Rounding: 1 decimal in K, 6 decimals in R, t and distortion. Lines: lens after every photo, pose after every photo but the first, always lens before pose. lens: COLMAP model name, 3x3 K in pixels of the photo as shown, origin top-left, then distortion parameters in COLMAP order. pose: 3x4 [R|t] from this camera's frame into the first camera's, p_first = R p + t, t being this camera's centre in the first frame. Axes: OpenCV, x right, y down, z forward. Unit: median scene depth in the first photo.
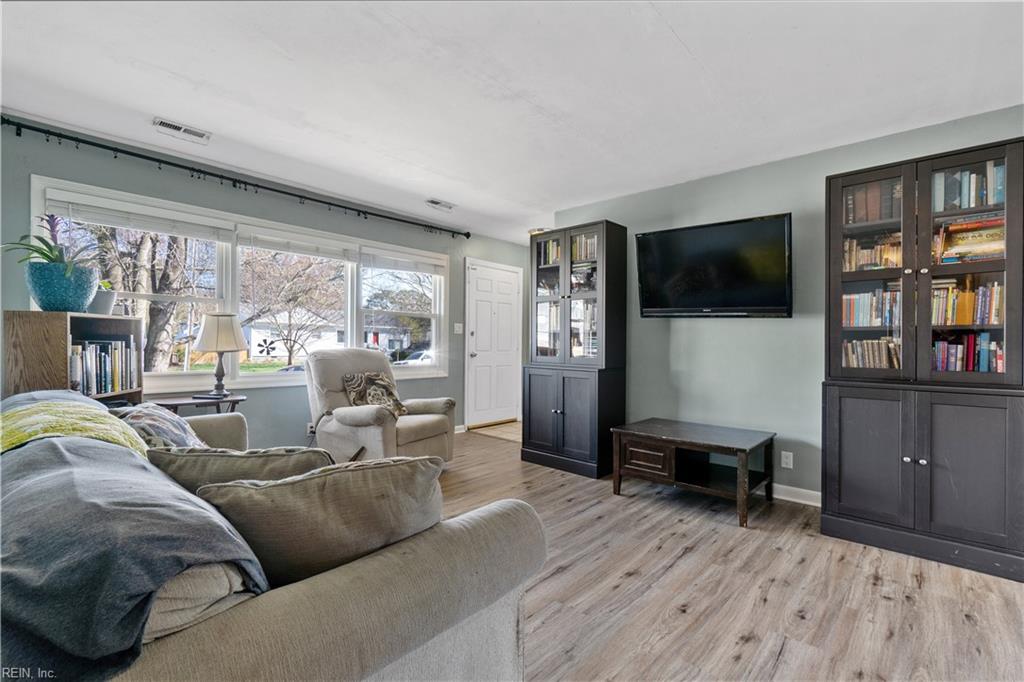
lens RADIAL K [[467.0, 0, 518.7], [0, 467.0, 344.7], [0, 0, 1]] dist [0.001968, 0.000544]
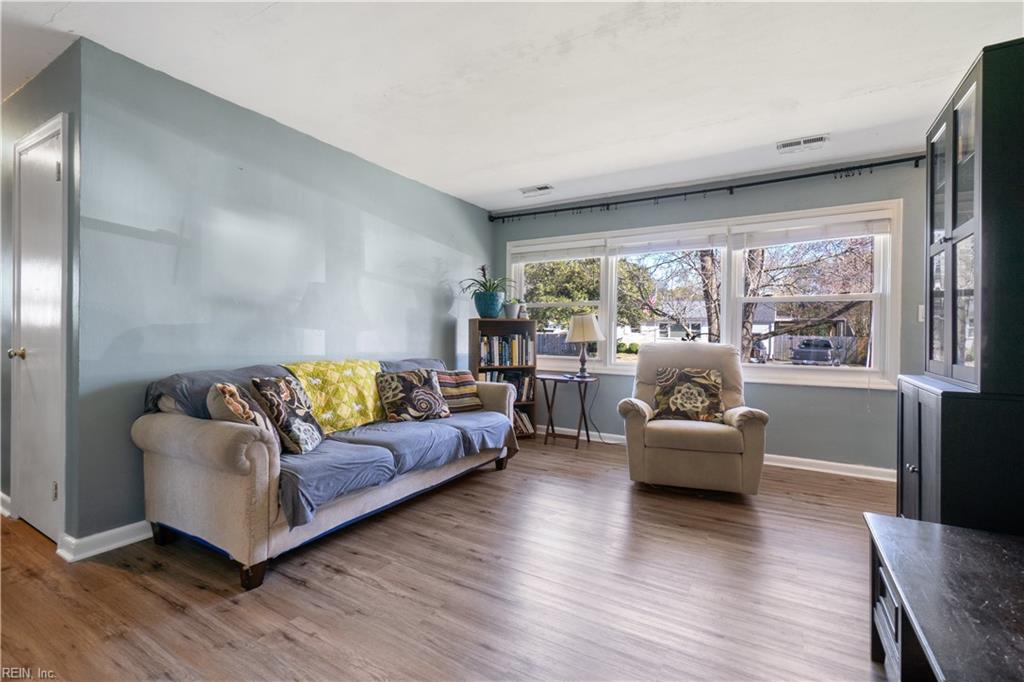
lens RADIAL K [[454.0, 0, 515.4], [0, 454.0, 334.5], [0, 0, 1]] dist [-0.003193, -0.000982]
pose [[0.175724, -0.013287, -0.984350, 0.583613], [-0.017506, 0.999709, -0.016620, 0.017551], [0.984284, 0.020153, 0.175440, 0.622037]]
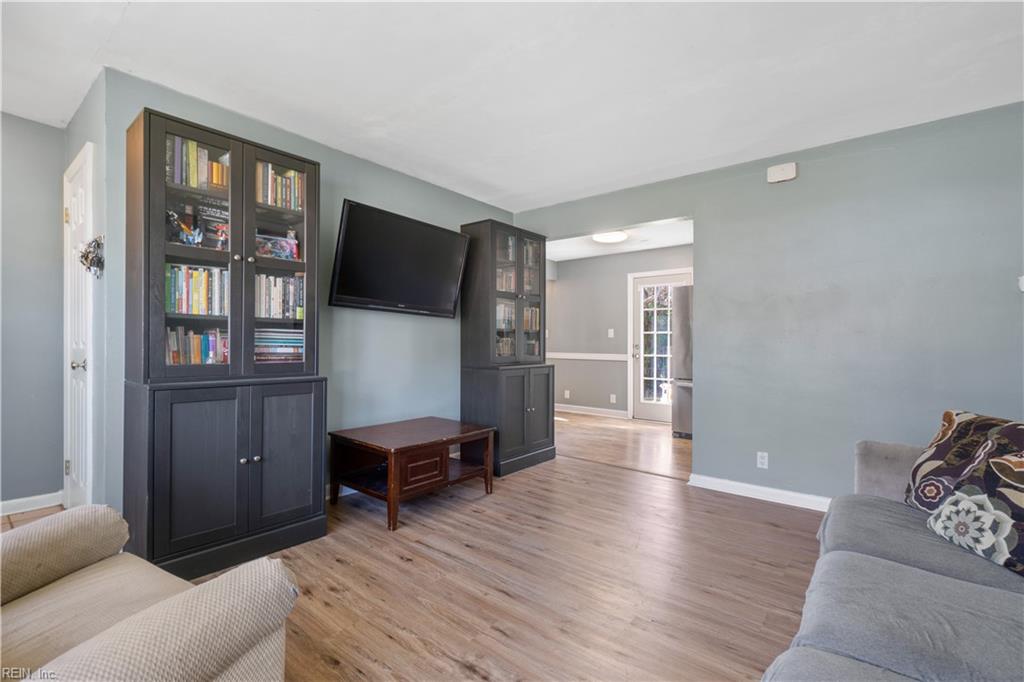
lens RADIAL K [[454.0, 0, 510.3], [0, 454.0, 347.1], [0, 0, 1]] dist [-0.003193, -0.000982]
pose [[-0.025094, -0.033473, 0.999125, -0.591391], [-0.008365, 0.999411, 0.033272, -0.022392], [-0.999650, -0.007523, -0.025359, 0.862866]]
